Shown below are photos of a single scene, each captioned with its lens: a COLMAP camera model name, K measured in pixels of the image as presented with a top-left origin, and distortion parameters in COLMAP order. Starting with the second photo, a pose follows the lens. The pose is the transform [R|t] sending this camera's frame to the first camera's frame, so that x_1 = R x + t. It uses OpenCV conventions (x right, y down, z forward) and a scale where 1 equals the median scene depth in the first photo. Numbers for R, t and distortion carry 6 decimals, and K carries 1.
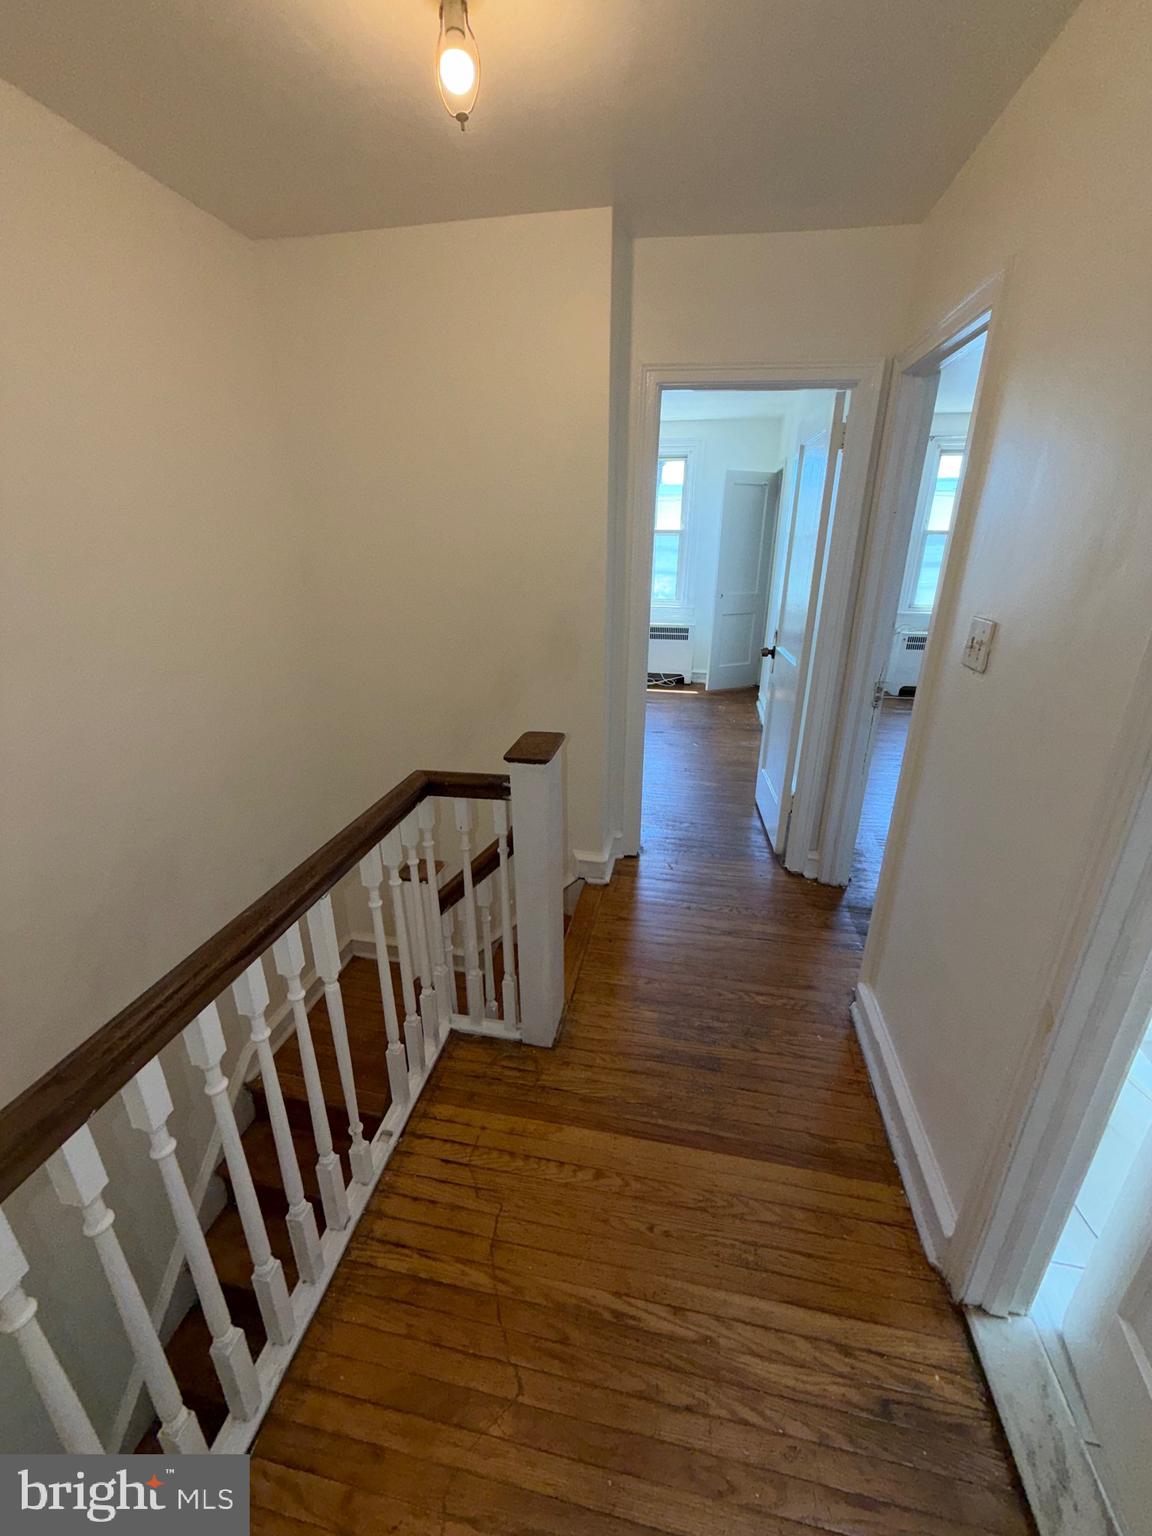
lens RADIAL K [[614.9, 0, 574.6], [0, 614.9, 763.6], [0, 0, 1]] dist [0.003039, -0.000448]
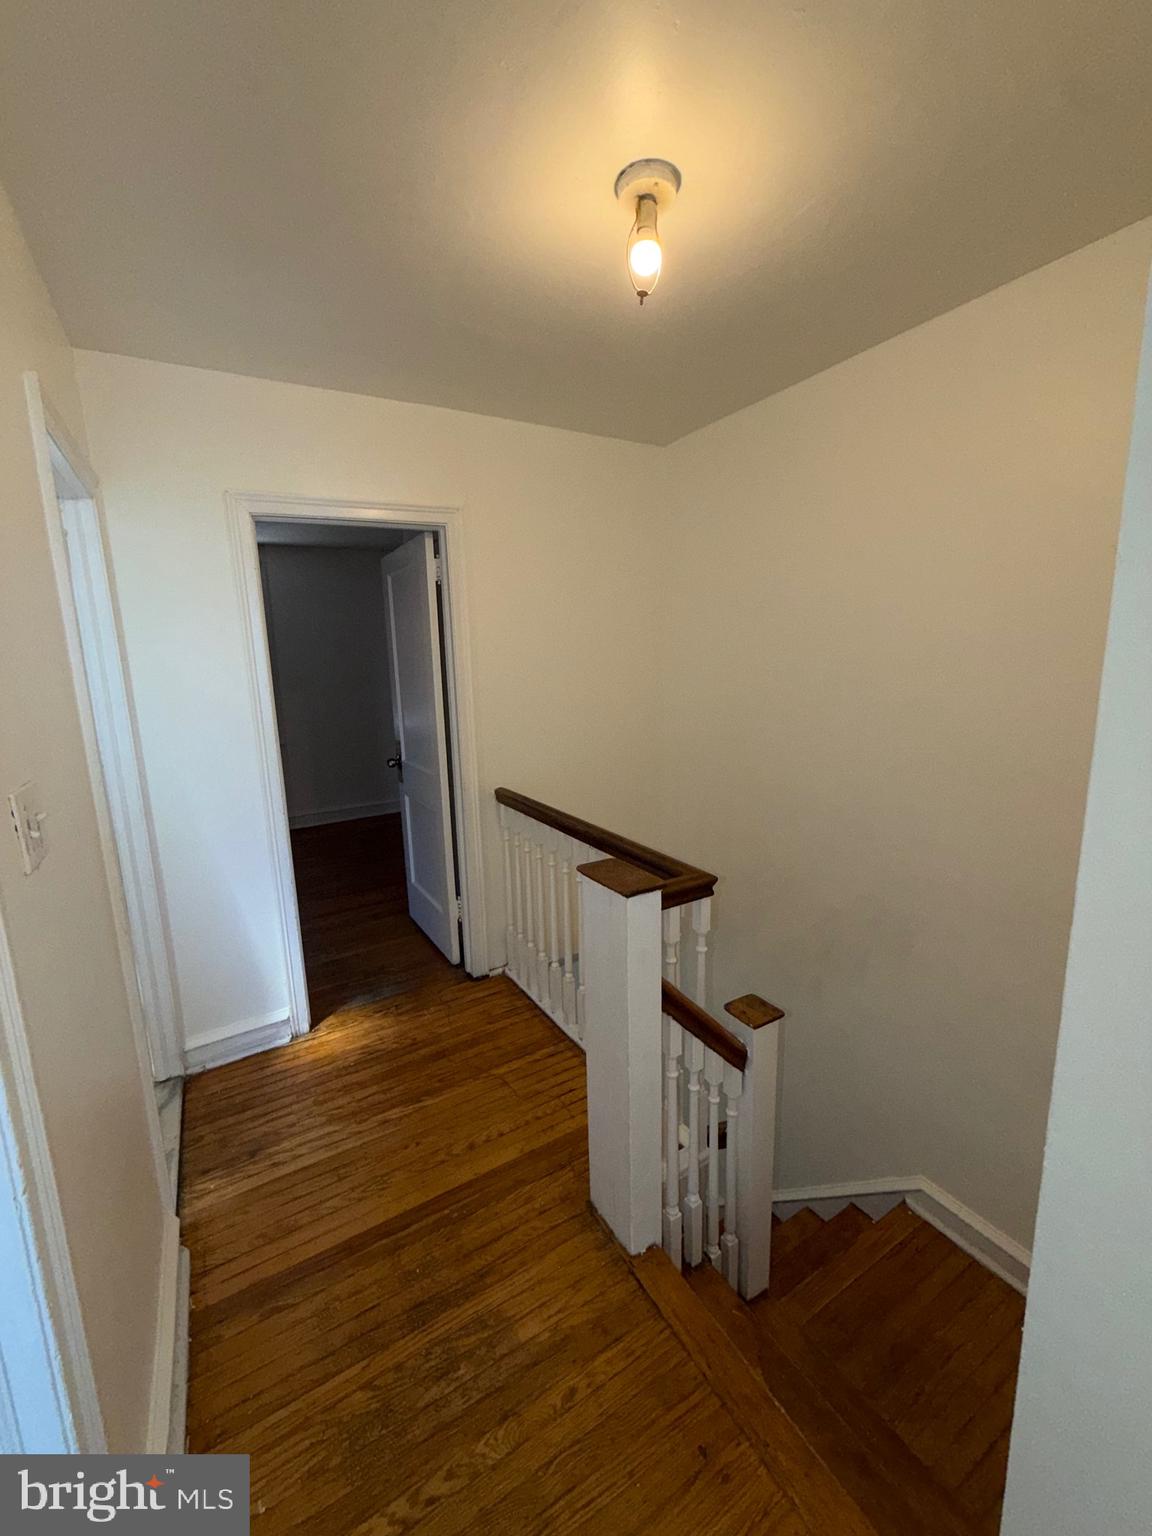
lens RADIAL K [[614.9, 0, 576.8], [0, 614.9, 763.8], [0, 0, 1]] dist [0.003039, -0.000448]
pose [[-0.746010, 0.130345, -0.653054, 0.574762], [-0.212142, 0.883051, 0.418589, -0.559343], [0.631241, 0.450811, -0.631113, 1.530642]]
